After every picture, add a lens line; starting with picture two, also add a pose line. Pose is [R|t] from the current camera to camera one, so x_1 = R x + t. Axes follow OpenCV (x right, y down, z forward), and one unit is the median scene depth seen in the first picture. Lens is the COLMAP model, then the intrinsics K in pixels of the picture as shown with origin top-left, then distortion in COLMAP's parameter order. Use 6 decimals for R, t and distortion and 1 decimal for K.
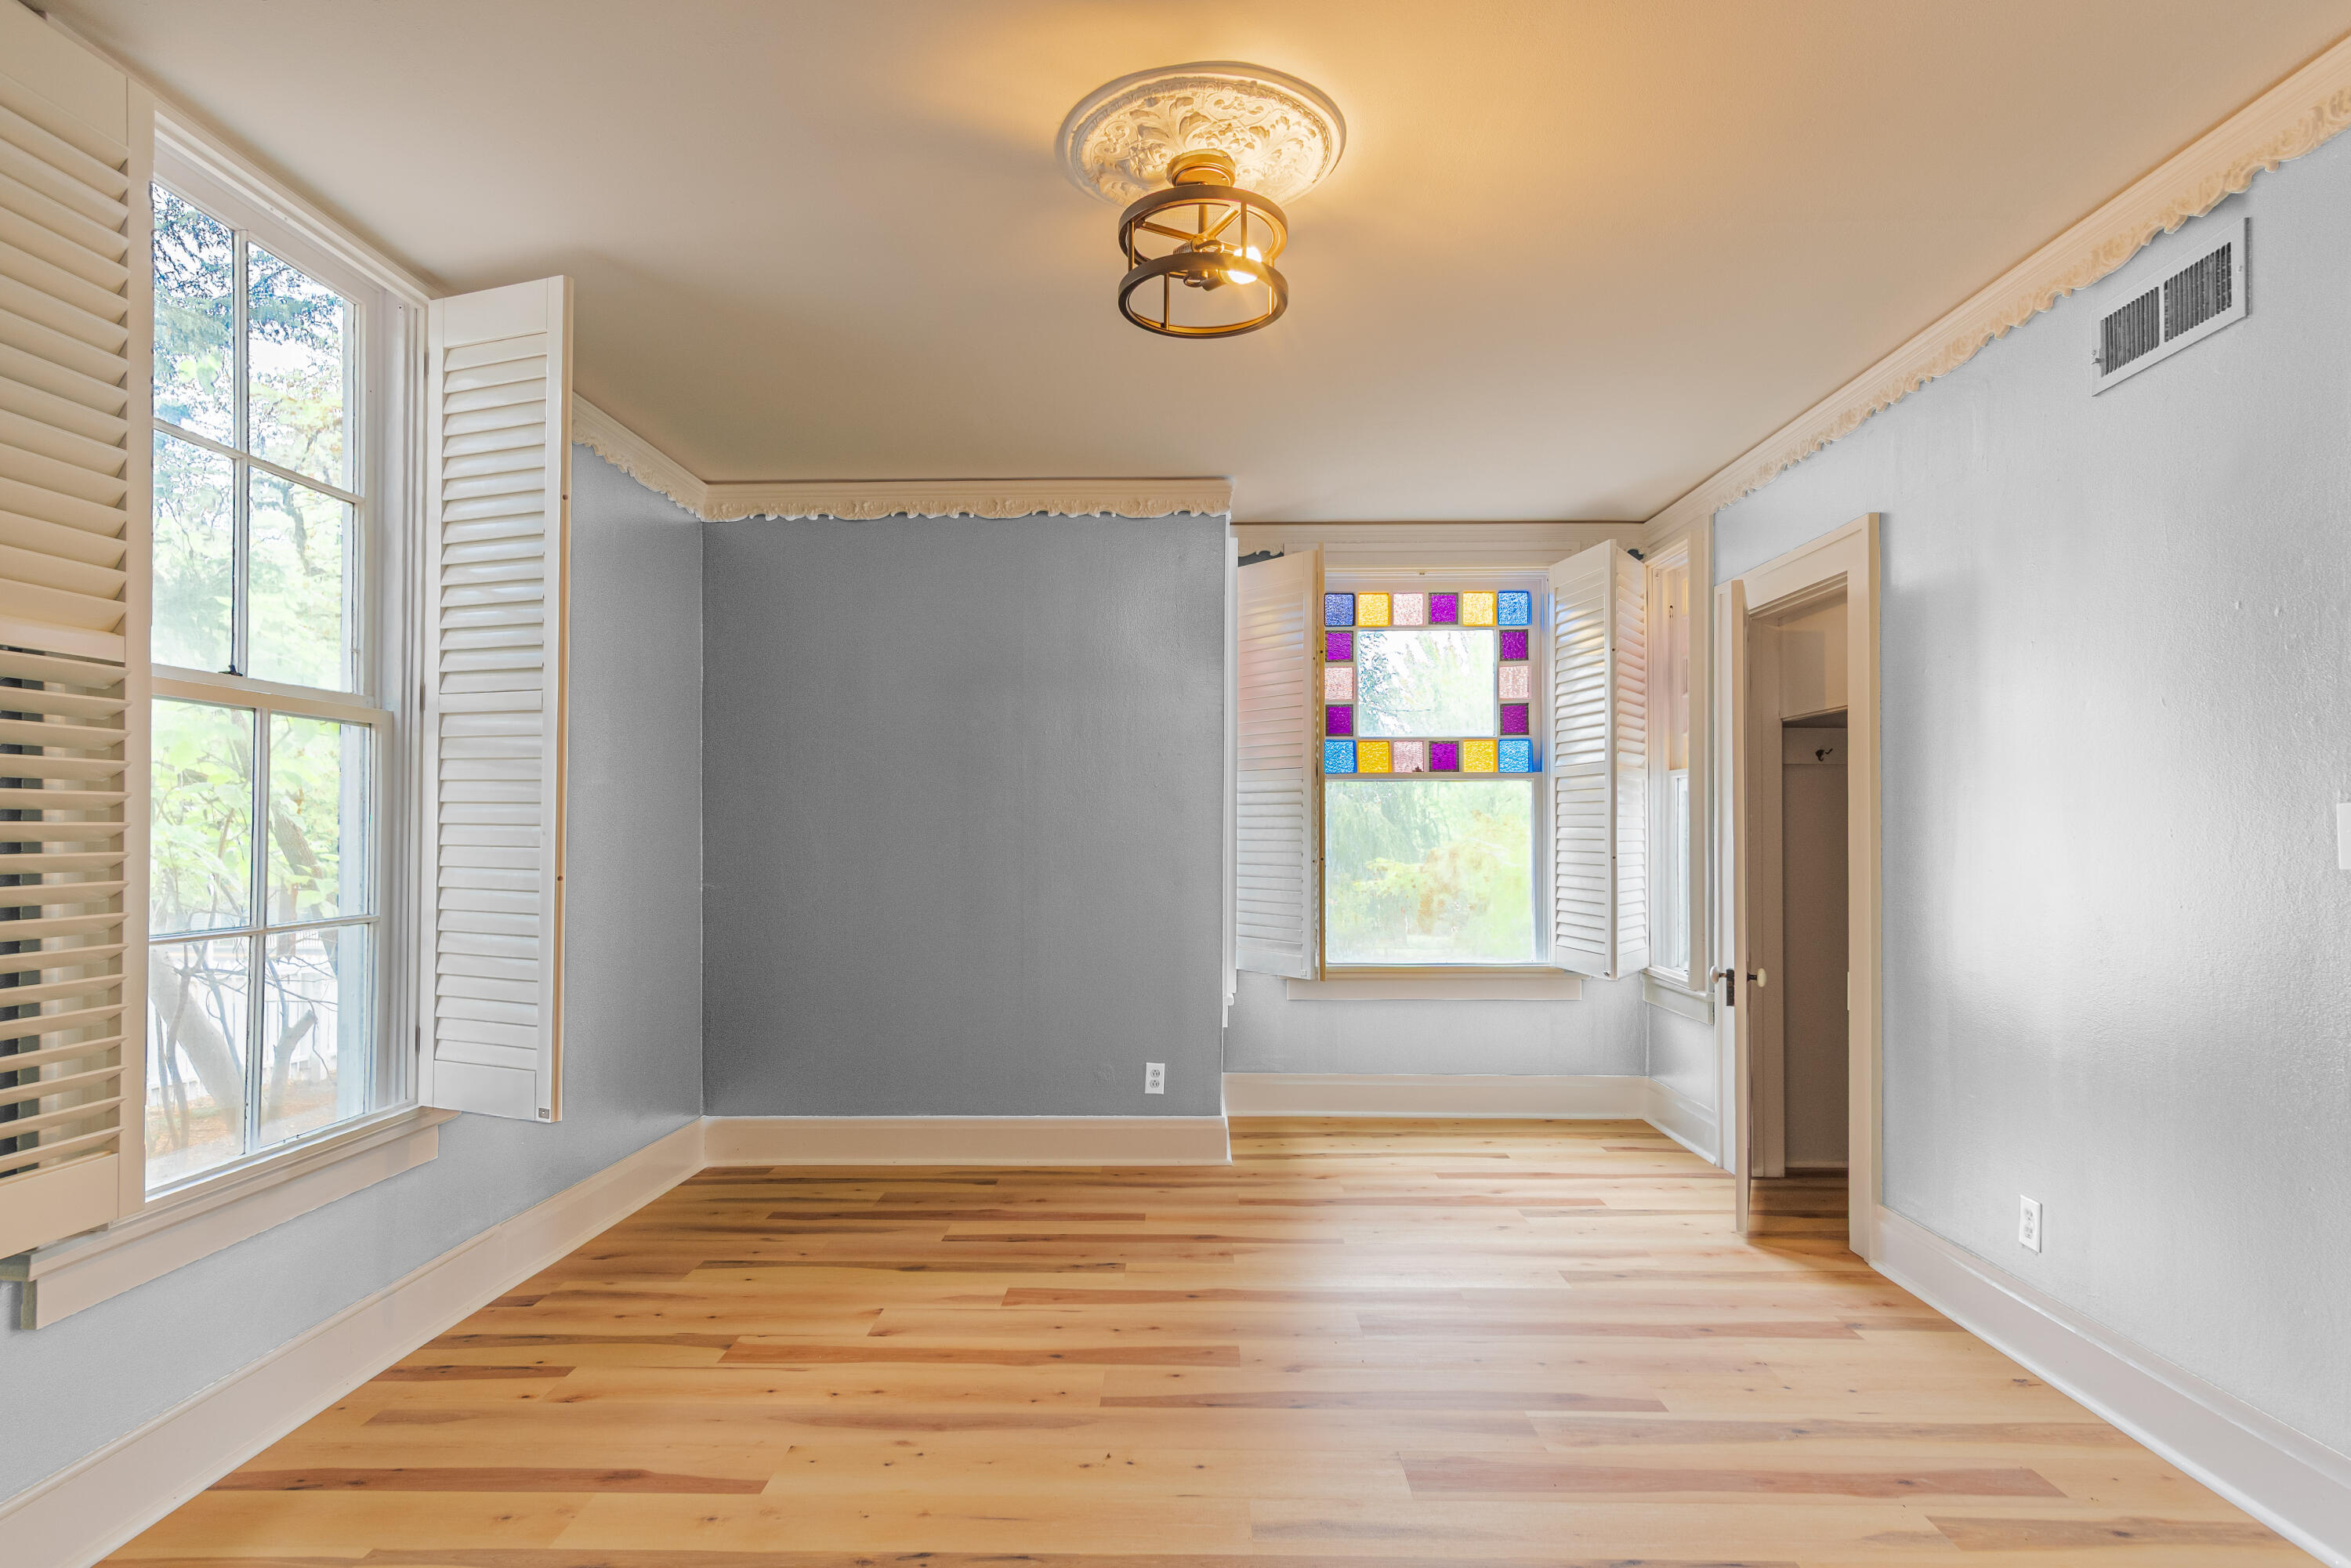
lens RADIAL K [[1285.6, 0, 1175.5], [0, 1285.6, 784.0], [0, 0, 1]] dist [0.001733, 0.000183]
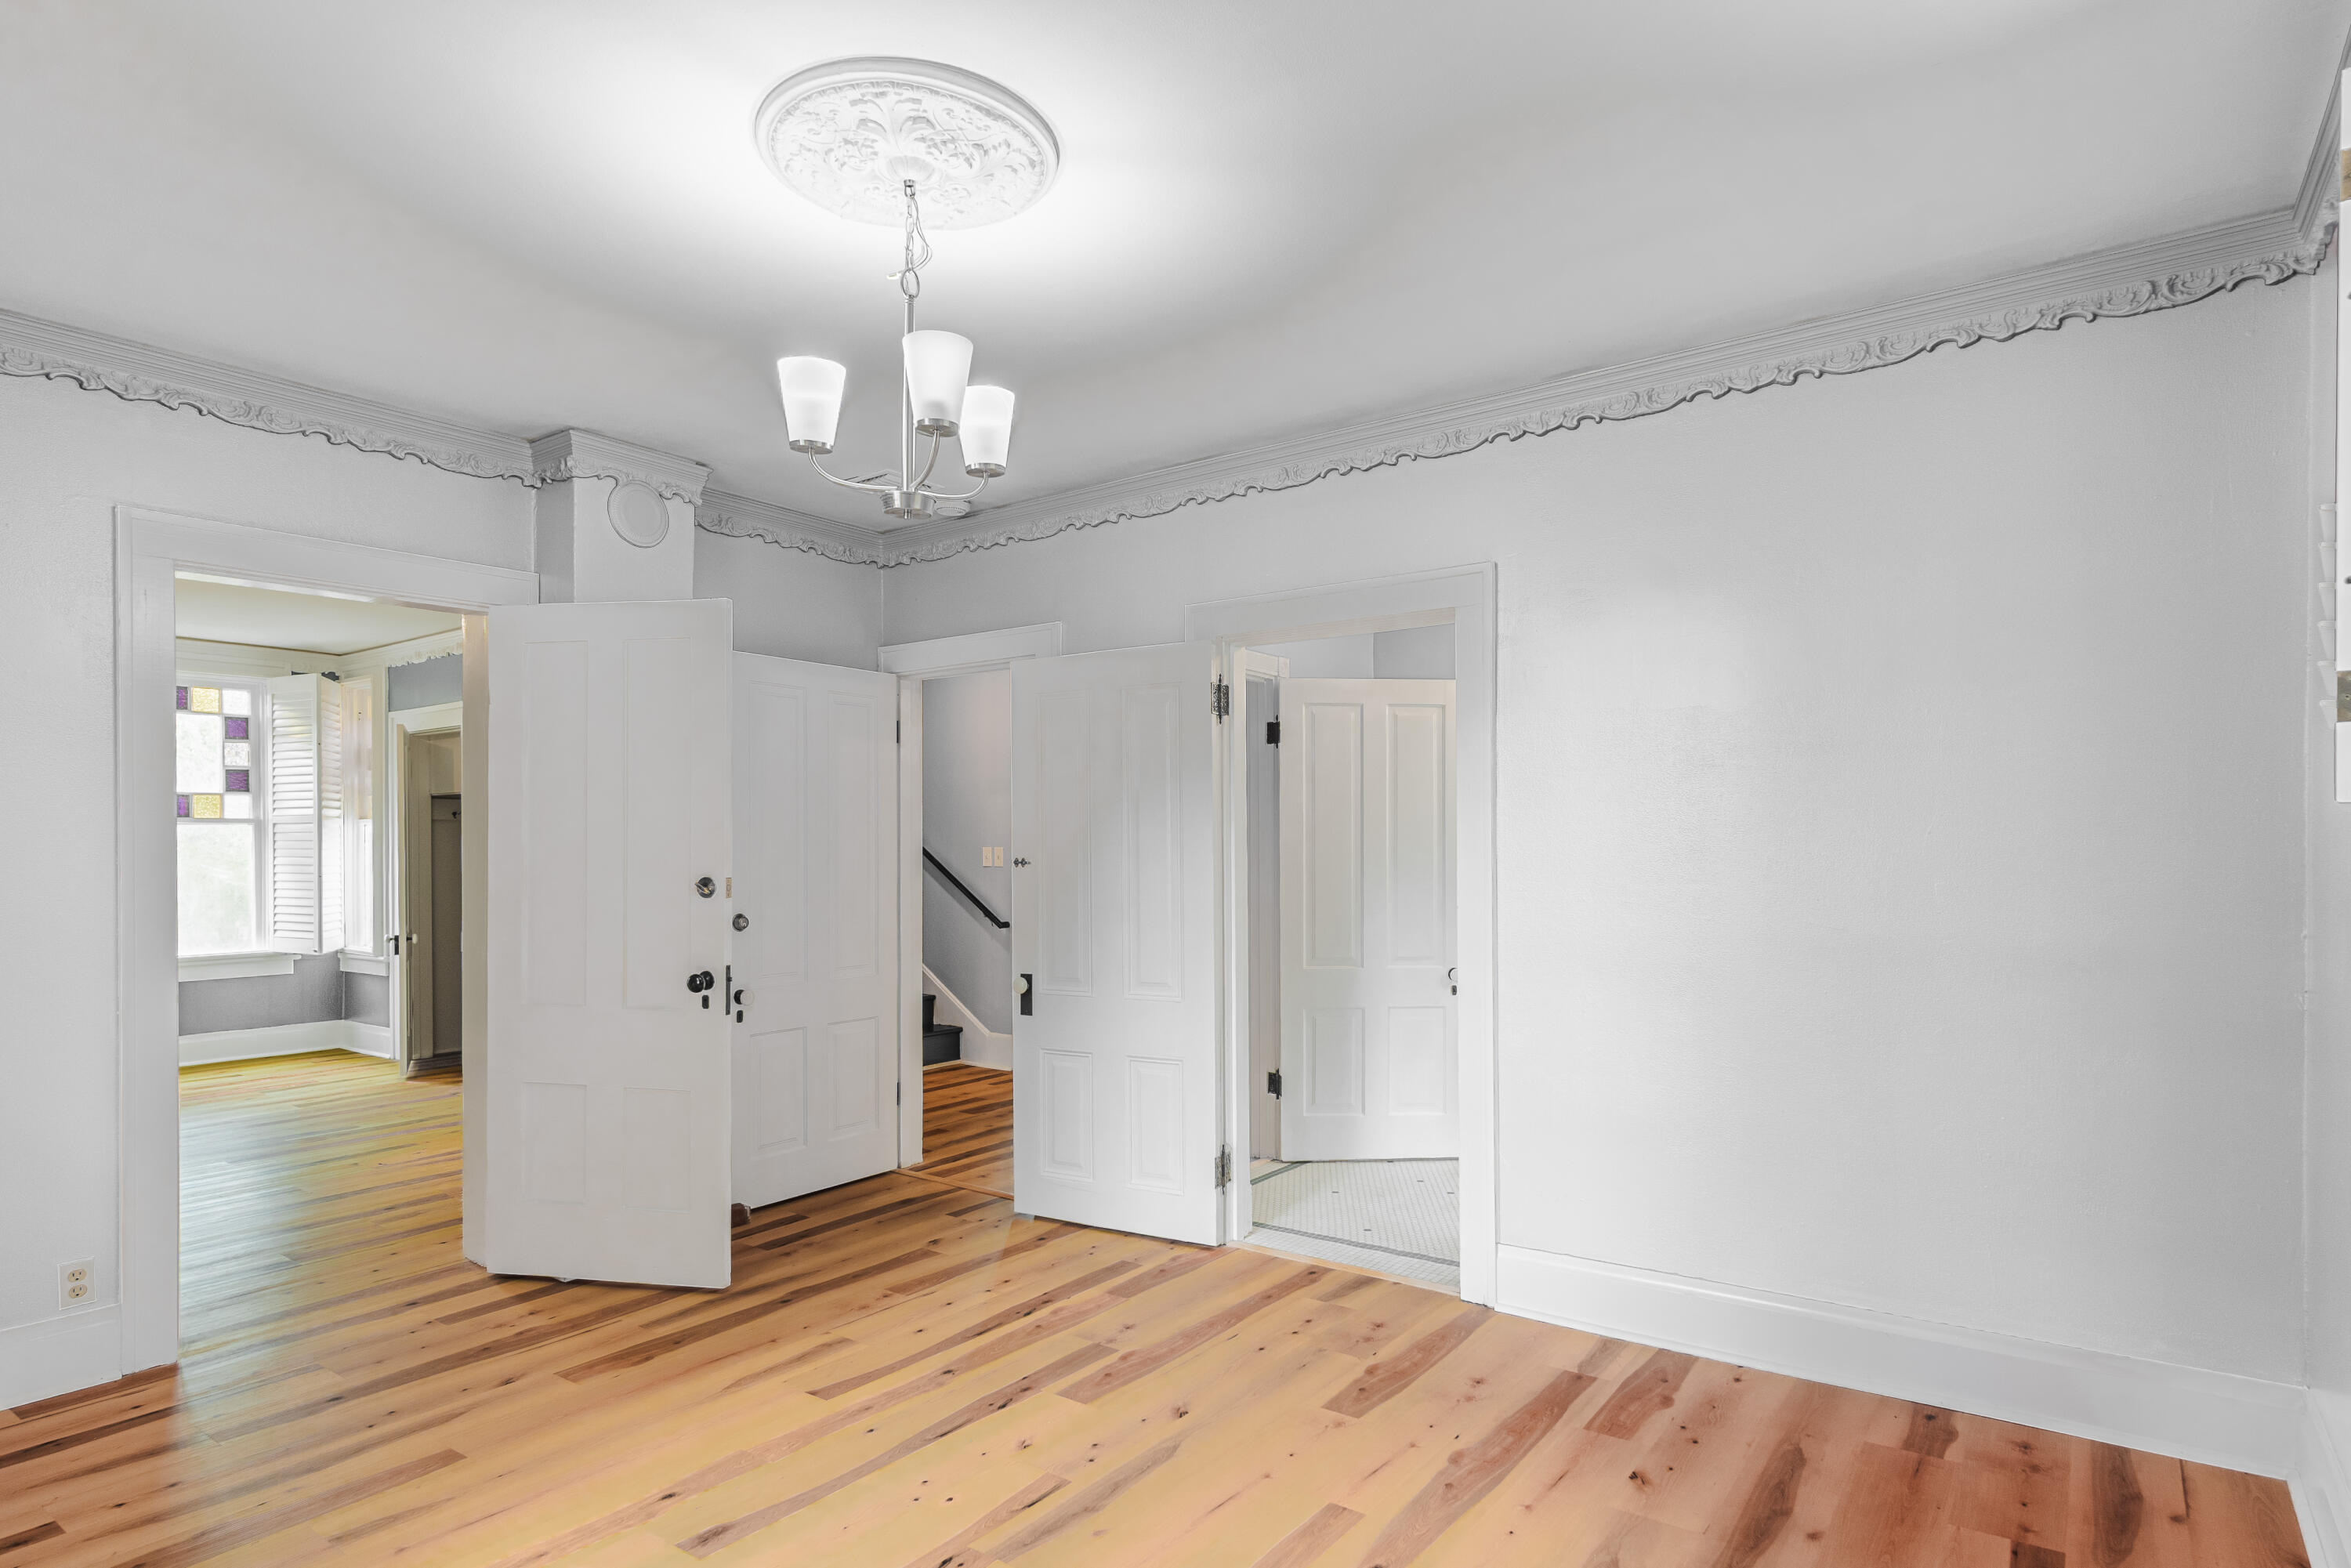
lens RADIAL K [[1313.9, 0, 1182.0], [0, 1313.9, 866.3], [0, 0, 1]] dist [0.002545, 0.000381]
pose [[0.598992, -0.016142, 0.800592, -0.308644], [-0.021392, 0.999117, 0.036150, -0.034824], [-0.800469, -0.038780, 0.598118, -0.787769]]
